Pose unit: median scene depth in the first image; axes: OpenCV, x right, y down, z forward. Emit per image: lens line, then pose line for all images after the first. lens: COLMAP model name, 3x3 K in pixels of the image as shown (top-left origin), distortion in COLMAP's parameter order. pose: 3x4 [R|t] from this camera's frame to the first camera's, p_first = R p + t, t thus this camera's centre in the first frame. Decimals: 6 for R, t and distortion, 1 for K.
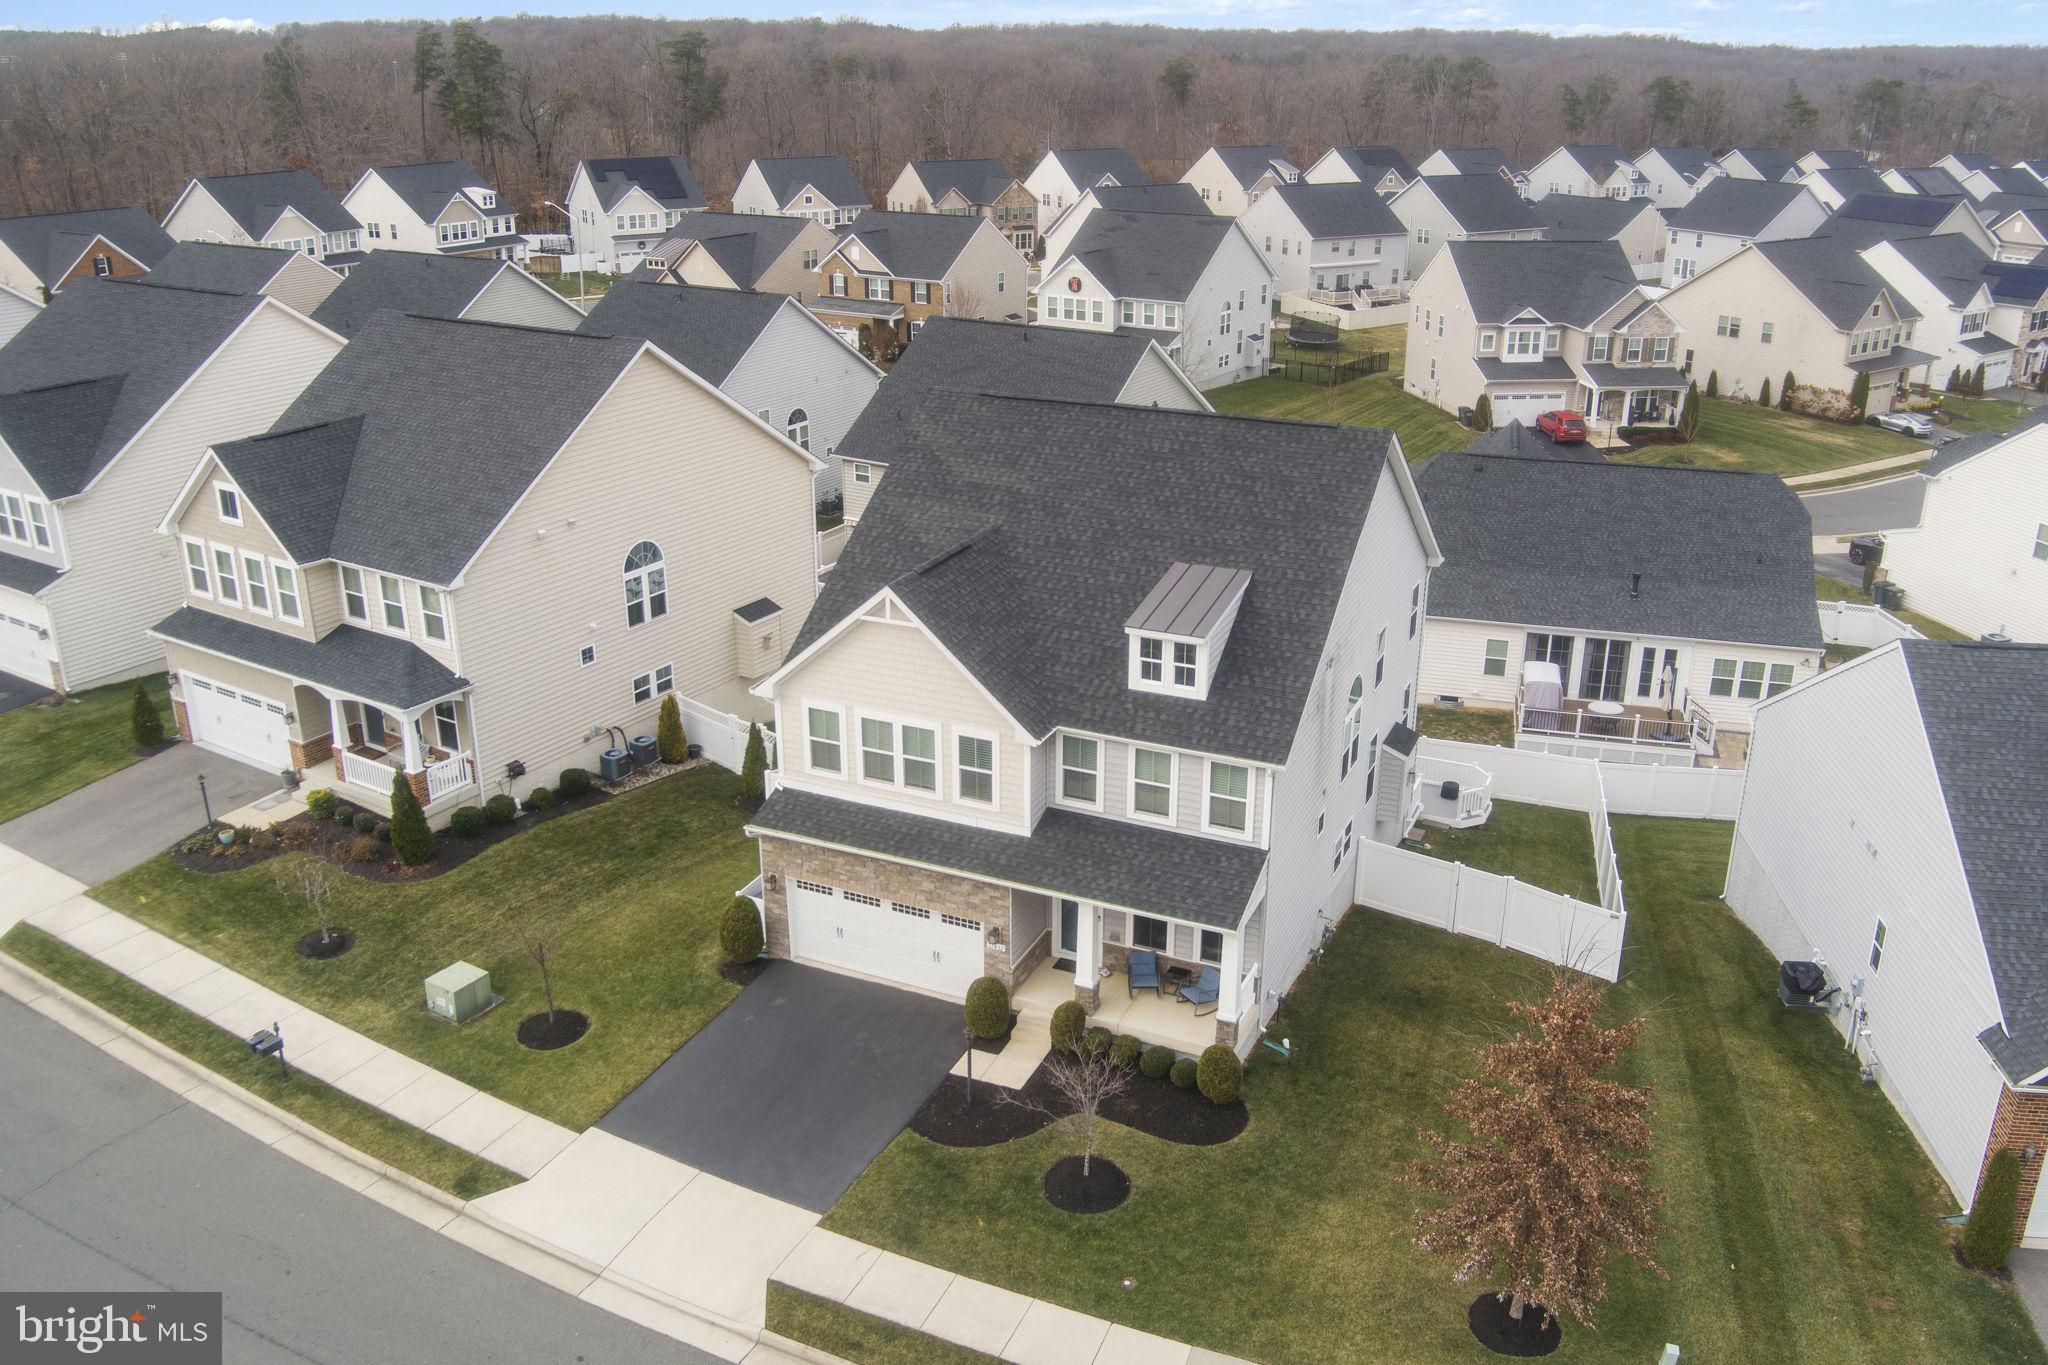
lens RADIAL K [[1647.8, 0, 995.9], [0, 1647.8, 679.6], [0, 0, 1]] dist [-0.030142, -0.009290]
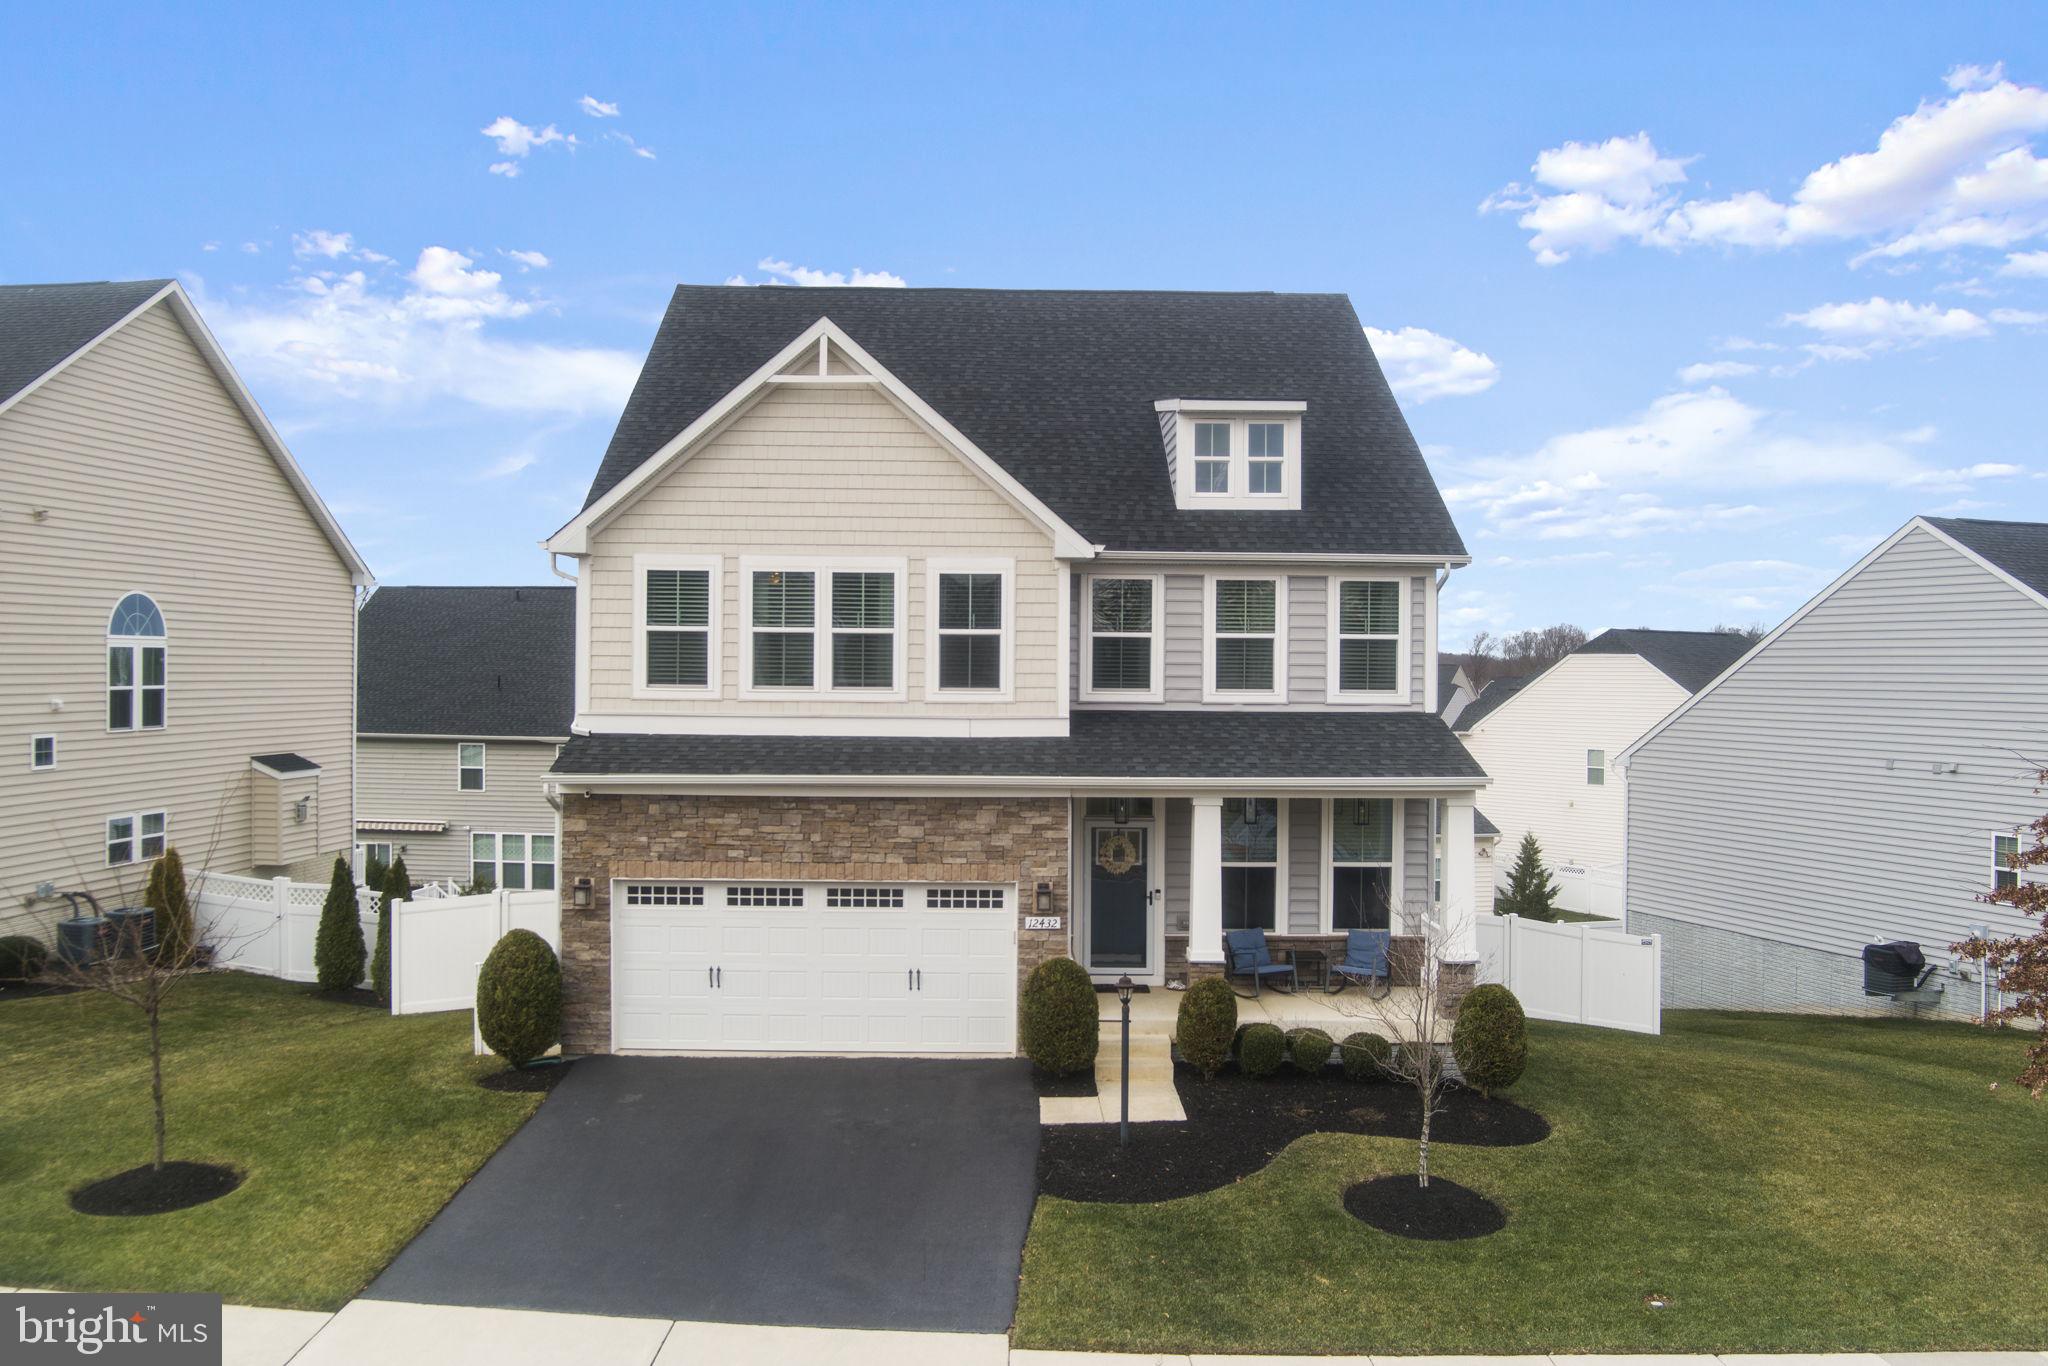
lens RADIAL K [[1647.8, 0, 995.9], [0, 1647.8, 680.1], [0, 0, 1]] dist [-0.030142, -0.009290]
pose [[0.901315, 0.010414, 0.433039, -0.260826], [0.142877, 0.936614, -0.319906, 0.261912], [-0.408922, 0.350207, 0.842696, 0.492609]]
